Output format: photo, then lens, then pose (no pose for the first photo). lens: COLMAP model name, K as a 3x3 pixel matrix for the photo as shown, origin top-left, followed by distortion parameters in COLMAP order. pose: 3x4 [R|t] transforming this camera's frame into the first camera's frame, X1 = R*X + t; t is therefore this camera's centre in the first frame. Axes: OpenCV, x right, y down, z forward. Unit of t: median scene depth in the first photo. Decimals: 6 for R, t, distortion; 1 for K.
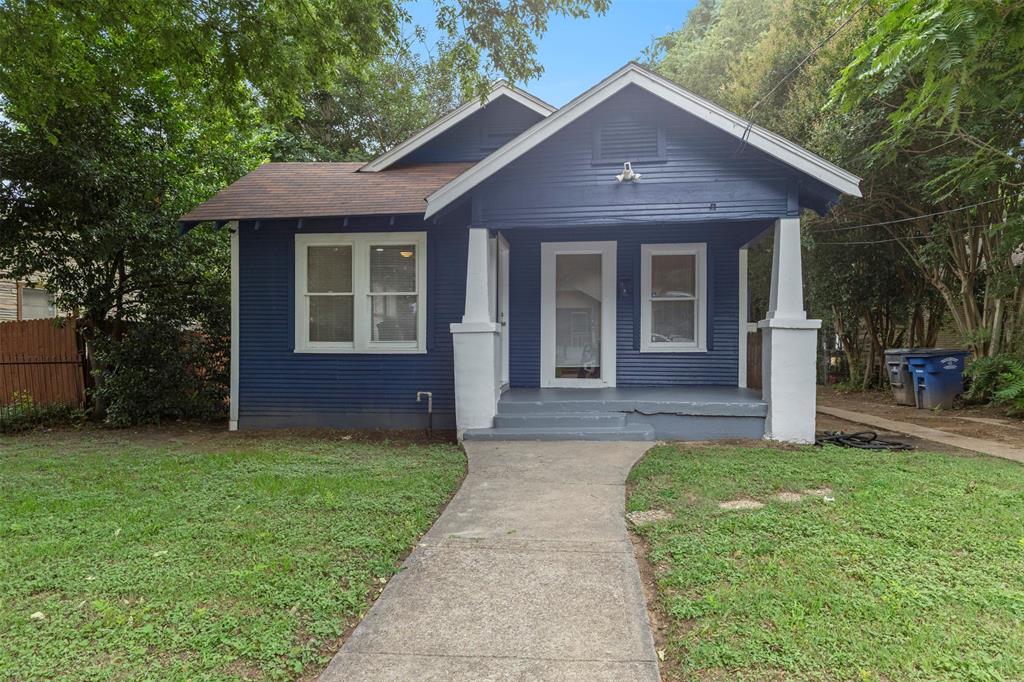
lens RADIAL K [[639.8, 0, 512.0], [0, 639.8, 365.2], [0, 0, 1]] dist [0.002570, 0.000107]
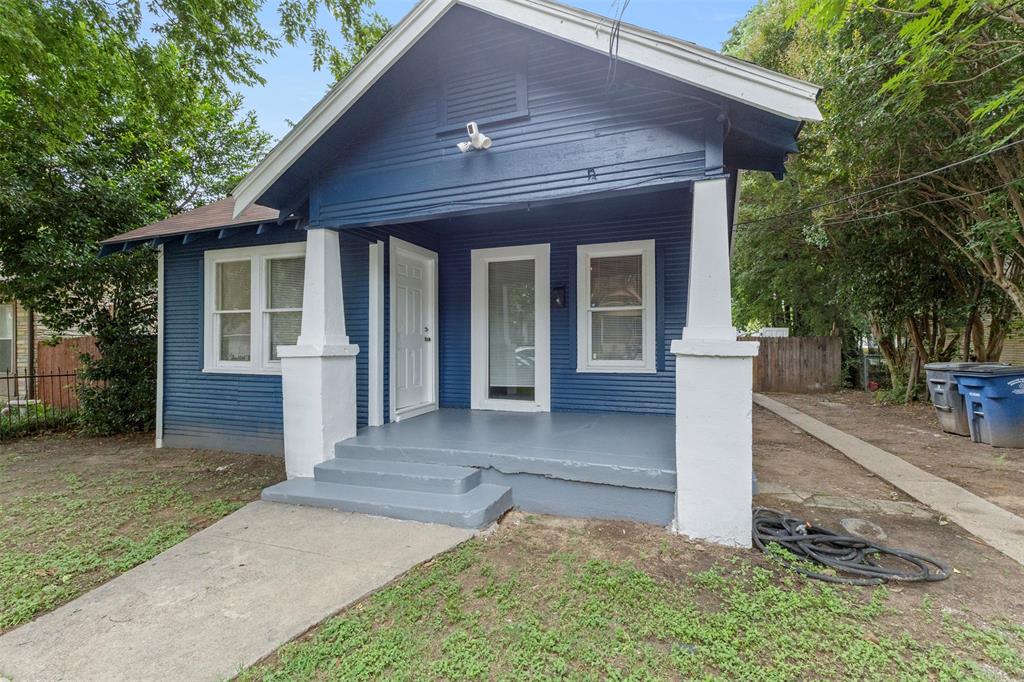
lens RADIAL K [[457.5, 0, 518.2], [0, 457.5, 346.4], [0, 0, 1]] dist [0.012847, -0.006757]
pose [[0.973805, -0.001939, -0.227375, 0.263047], [-0.002708, 0.999794, -0.020123, -0.041765], [0.227367, 0.020211, 0.973599, 0.386829]]
